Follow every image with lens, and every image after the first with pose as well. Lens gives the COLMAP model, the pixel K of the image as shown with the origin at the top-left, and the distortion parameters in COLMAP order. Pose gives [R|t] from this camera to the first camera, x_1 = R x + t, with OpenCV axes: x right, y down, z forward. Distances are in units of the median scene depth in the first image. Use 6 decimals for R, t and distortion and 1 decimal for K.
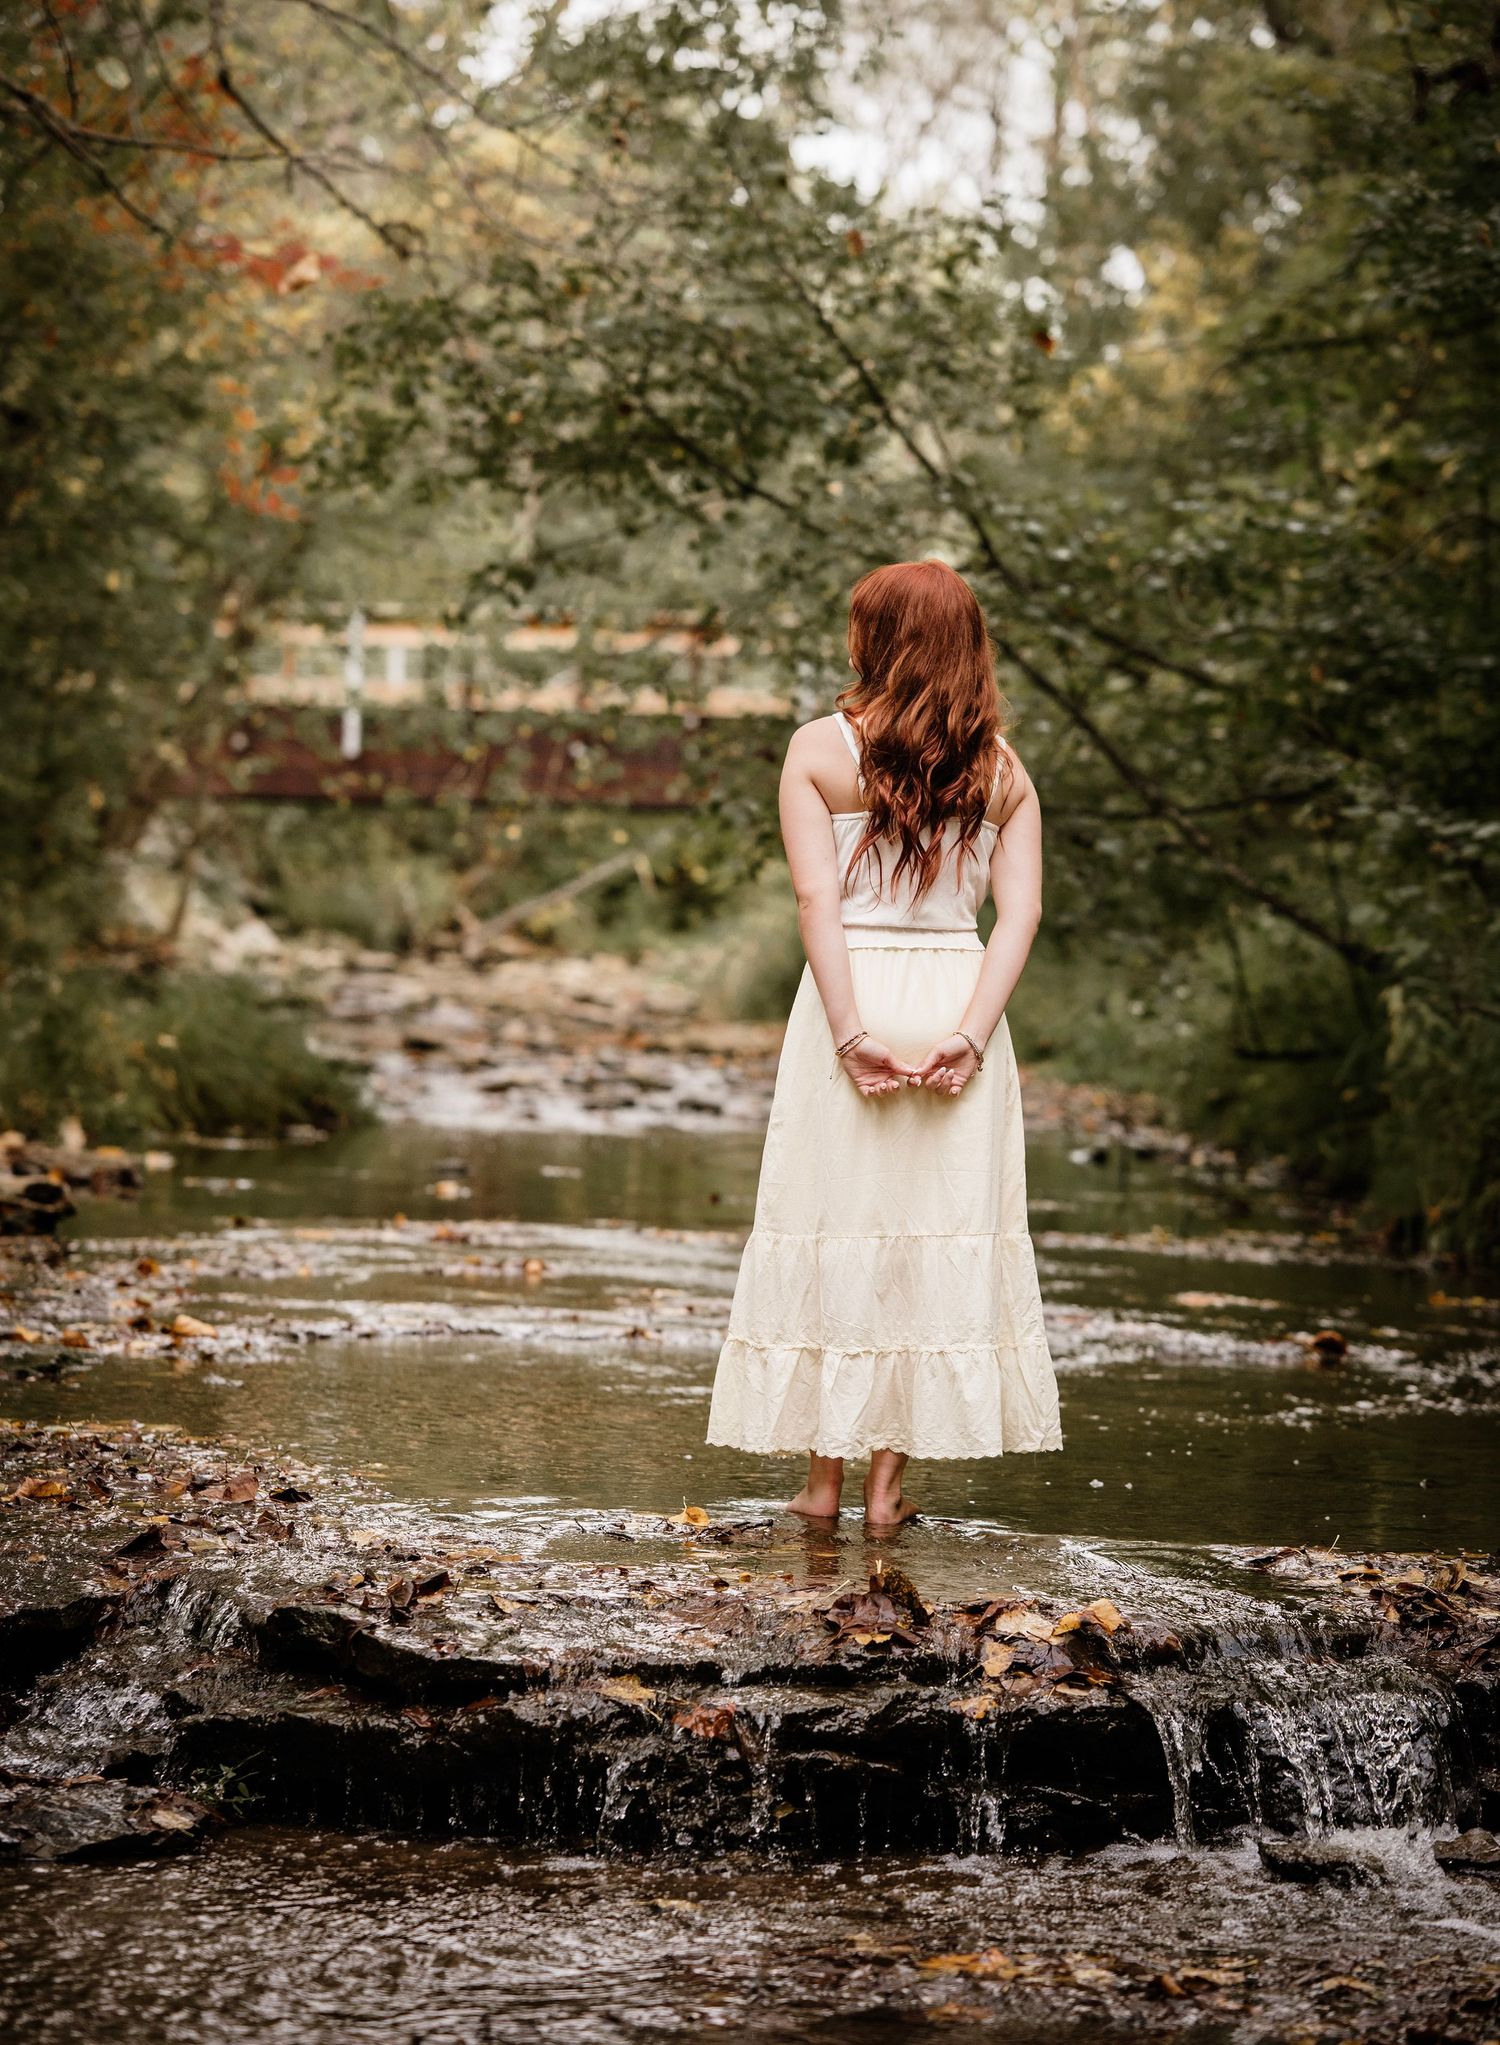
lens RADIAL K [[5232.9, 0, 751.6], [0, 5232.9, 950.4], [0, 0, 1]] dist [0.005061, 0.009345]
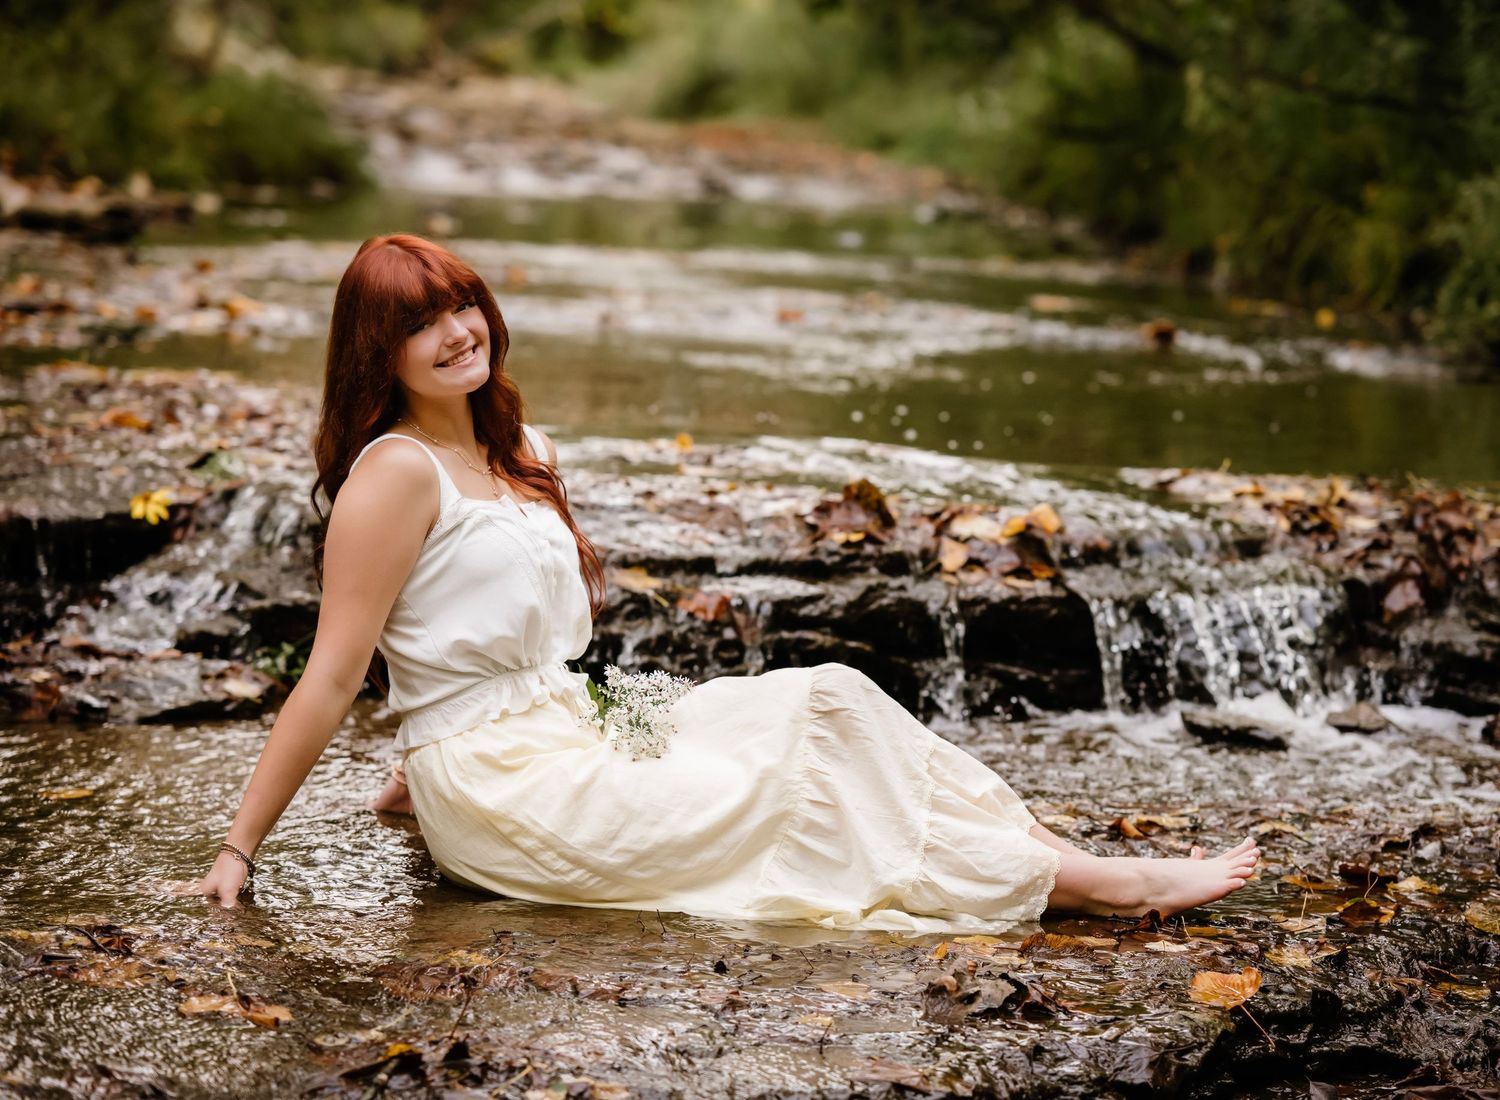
lens RADIAL K [[3838.3, 0, 823.3], [0, 3838.3, 549.8], [0, 0, 1]] dist [0.005061, 0.009345]
pose [[0.998819, 0.005119, 0.048321, -0.020160], [-0.010716, 0.993157, 0.116296, 0.030667], [-0.047395, -0.116676, 0.992039, 0.135516]]
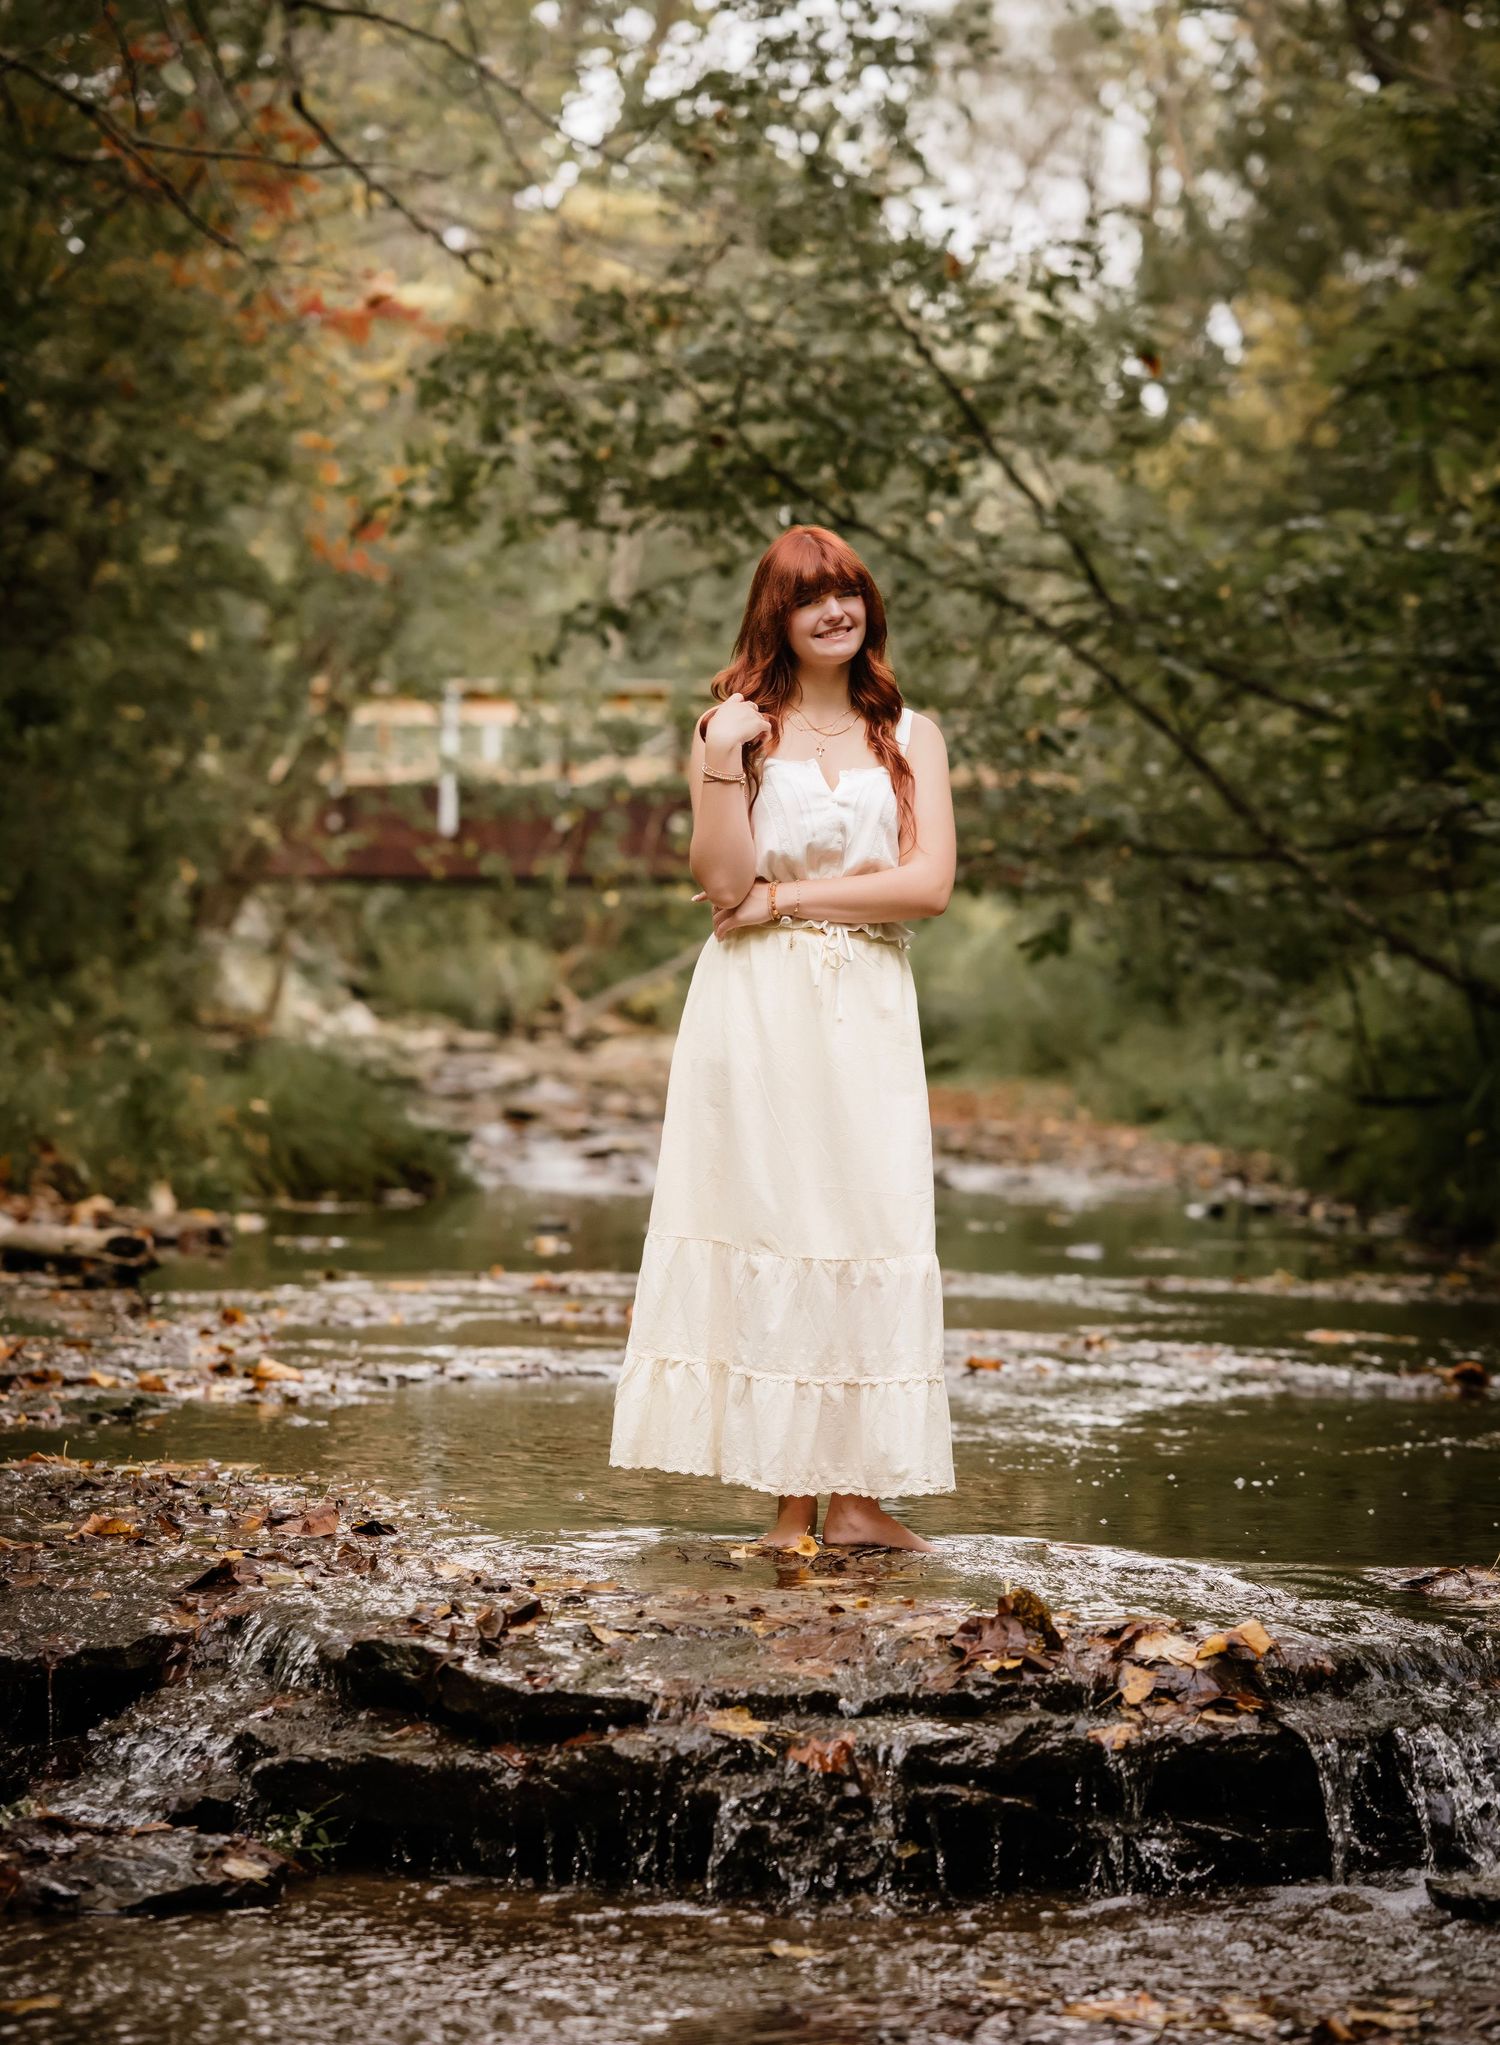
lens RADIAL K [[5218.5, 0, 794.9], [0, 5218.5, 1105.9], [0, 0, 1]] dist [0.004541, -0.108774]
pose [[0.999823, -0.014781, -0.011617, -0.001030], [0.014919, 0.999818, 0.011884, 0.018775], [0.011440, -0.012055, 0.999862, 0.070659]]
